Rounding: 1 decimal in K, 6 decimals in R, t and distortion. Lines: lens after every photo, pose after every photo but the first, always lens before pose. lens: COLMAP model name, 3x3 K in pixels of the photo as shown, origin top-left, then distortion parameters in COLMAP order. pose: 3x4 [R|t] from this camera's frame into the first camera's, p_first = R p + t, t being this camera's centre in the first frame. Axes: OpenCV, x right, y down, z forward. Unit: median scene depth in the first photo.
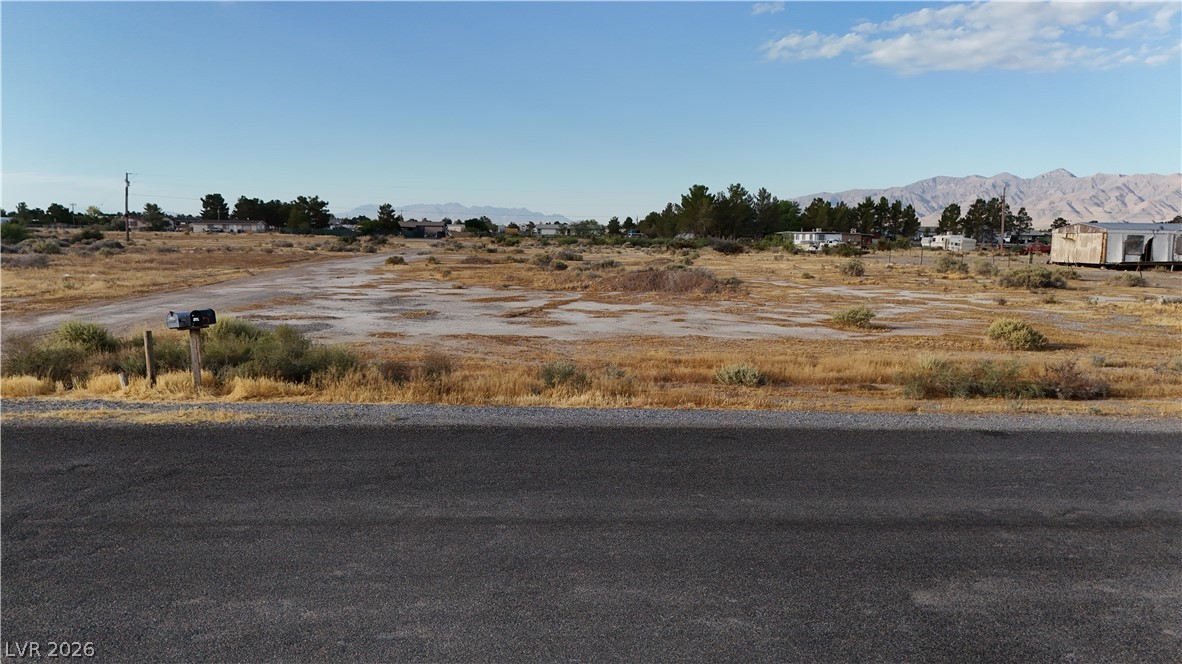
lens RADIAL K [[873.0, 0, 593.3], [0, 873.0, 313.9], [0, 0, 1]] dist [0.078879, -0.079089]
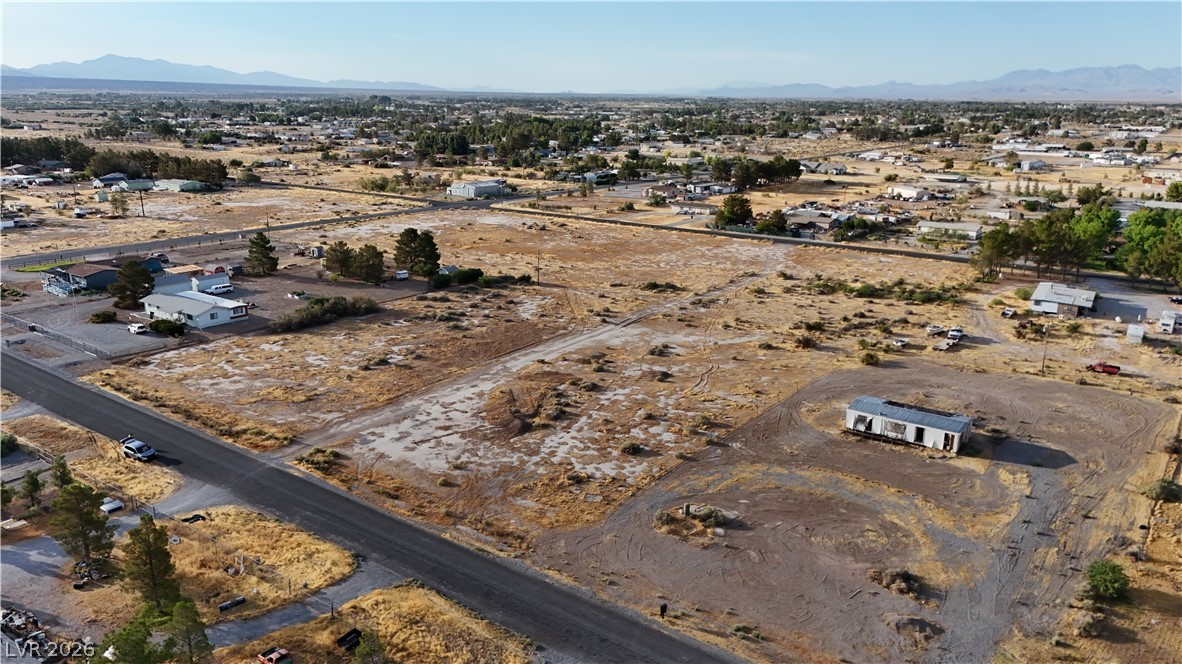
lens RADIAL K [[873.0, 0, 593.5], [0, 873.0, 338.4], [0, 0, 1]] dist [0.078879, -0.079089]
pose [[0.778499, 0.163055, -0.606096, 0.251008], [-0.059361, 0.980465, 0.187523, -0.109643], [0.624833, -0.110008, 0.772970, -0.139581]]
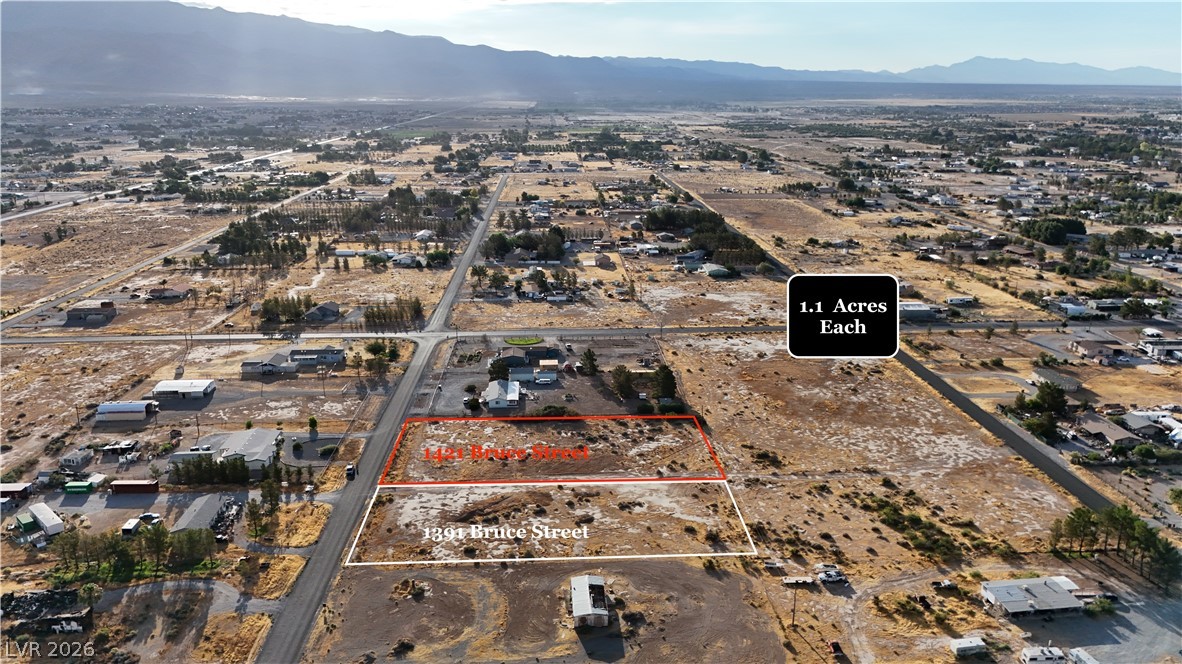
lens RADIAL K [[873.0, 0, 592.4], [0, 873.0, 331.3], [0, 0, 1]] dist [0.078879, -0.079089]
pose [[0.013591, 0.257241, -0.966252, 0.652541], [-0.096352, 0.962181, 0.254802, -0.335116], [0.995255, 0.089637, 0.037863, 0.179724]]
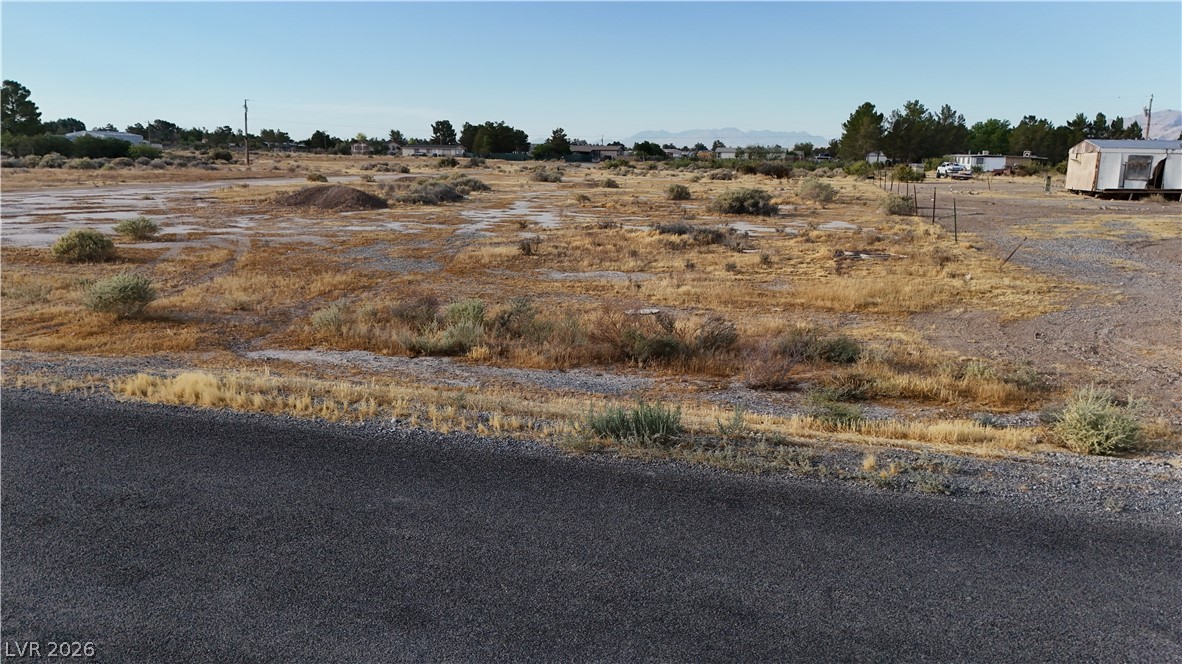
lens RADIAL K [[873.0, 0, 599.0], [0, 873.0, 327.5], [0, 0, 1]] dist [0.078879, -0.079089]
pose [[0.955059, 0.058947, -0.290496, 0.078005], [-0.030331, 0.994317, 0.102047, -0.000145], [0.294860, -0.088650, 0.951419, 0.014802]]
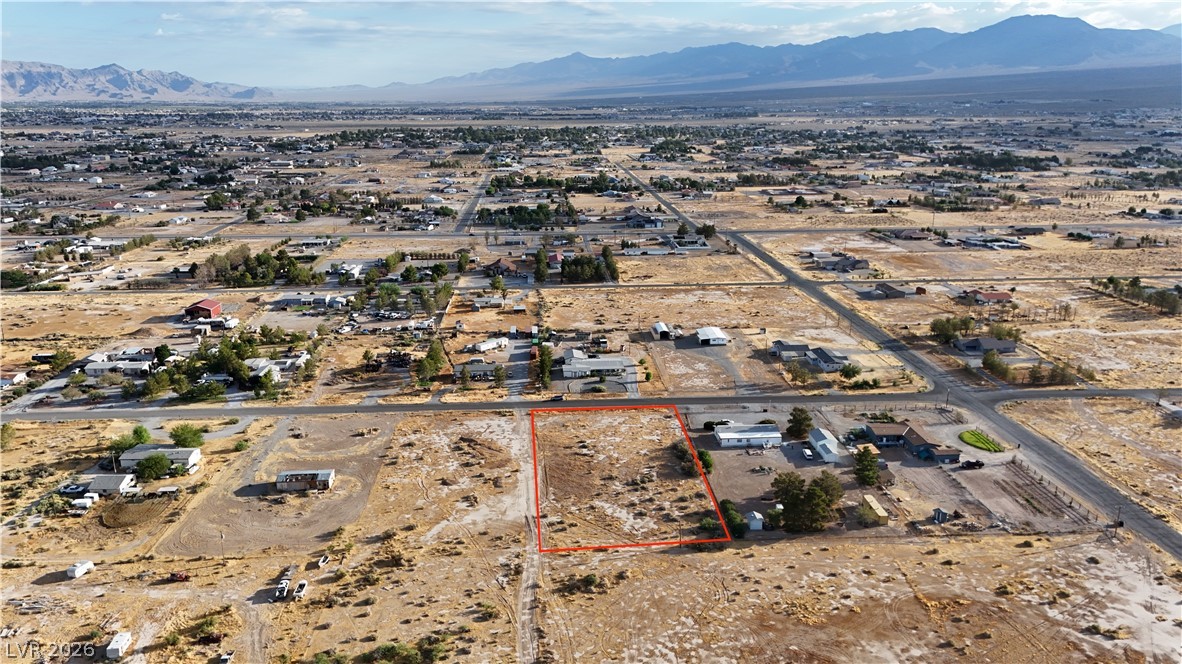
lens RADIAL K [[873.0, 0, 590.9], [0, 873.0, 328.8], [0, 0, 1]] dist [0.078879, -0.079089]
pose [[-0.999783, -0.003247, -0.020560, -0.092328], [-0.010237, 0.936727, 0.349912, -0.408702], [0.018123, 0.350047, -0.936557, 0.889266]]
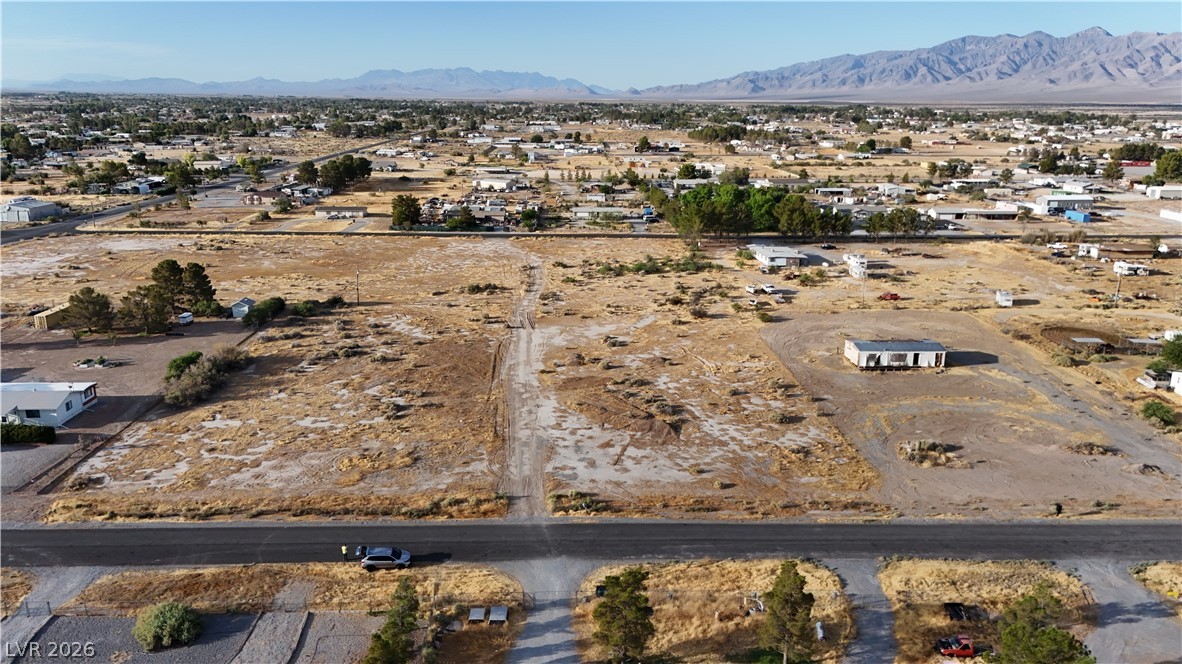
lens RADIAL K [[873.0, 0, 598.2], [0, 873.0, 328.1], [0, 0, 1]] dist [0.078879, -0.079089]
pose [[0.999940, -0.002485, -0.010633, -0.010493], [0.004174, 0.986793, 0.161930, -0.103712], [0.010090, -0.161965, 0.986745, -0.236186]]
